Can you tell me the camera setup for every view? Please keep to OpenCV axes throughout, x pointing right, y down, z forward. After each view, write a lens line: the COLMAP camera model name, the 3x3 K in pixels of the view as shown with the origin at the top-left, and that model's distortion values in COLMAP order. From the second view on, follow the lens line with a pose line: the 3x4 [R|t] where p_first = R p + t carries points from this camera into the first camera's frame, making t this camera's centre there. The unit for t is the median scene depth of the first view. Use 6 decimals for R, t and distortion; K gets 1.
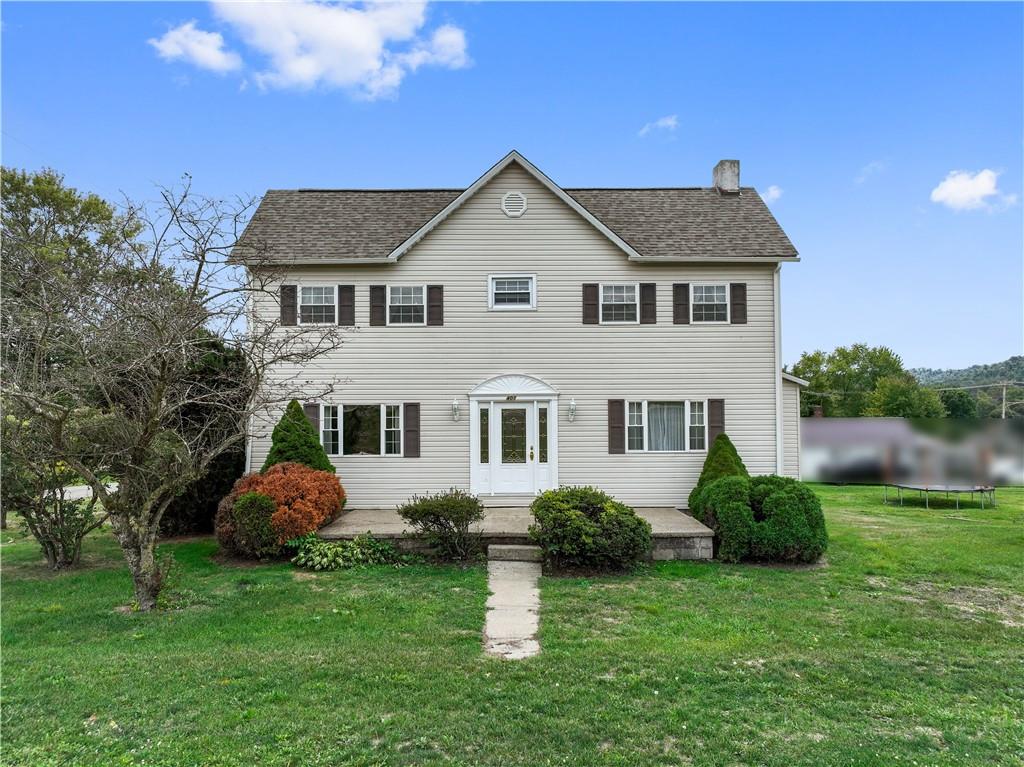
lens RADIAL K [[733.5, 0, 487.8], [0, 733.5, 386.8], [0, 0, 1]] dist [-0.005673, 0.007328]
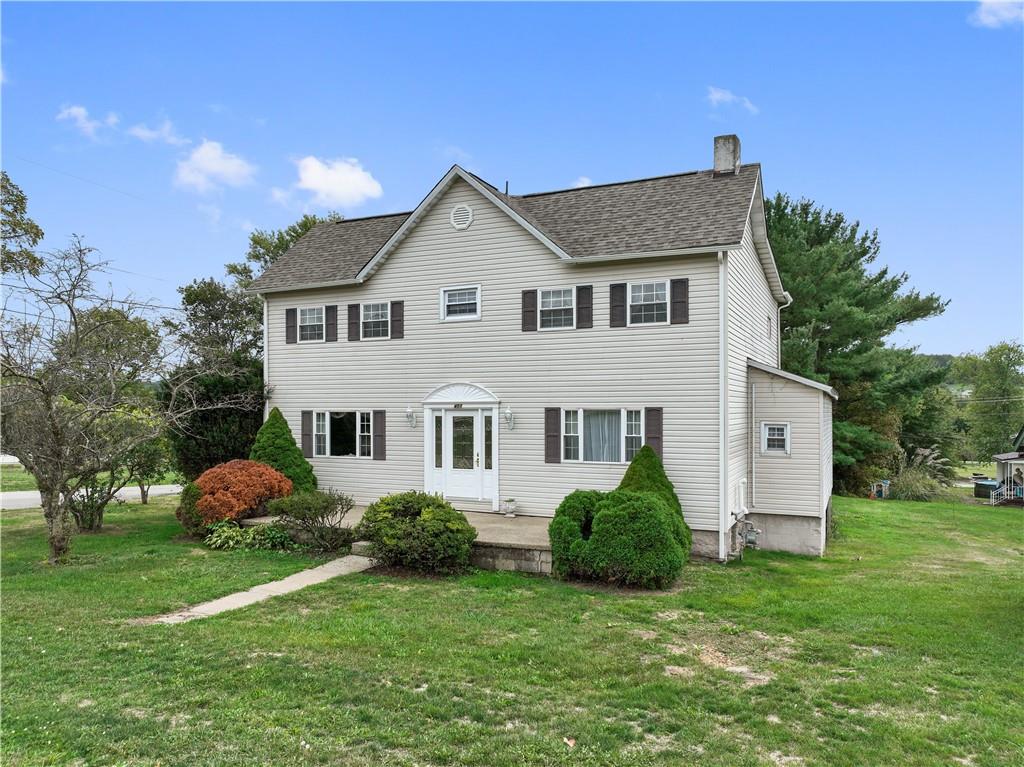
lens RADIAL K [[733.5, 0, 469.5], [0, 733.5, 413.3], [0, 0, 1]] dist [-0.005673, 0.007328]
pose [[0.903188, 0.005263, -0.429213, 0.491684], [0.008159, 0.999534, 0.029424, -0.004673], [0.429168, -0.030077, 0.902724, 0.070474]]
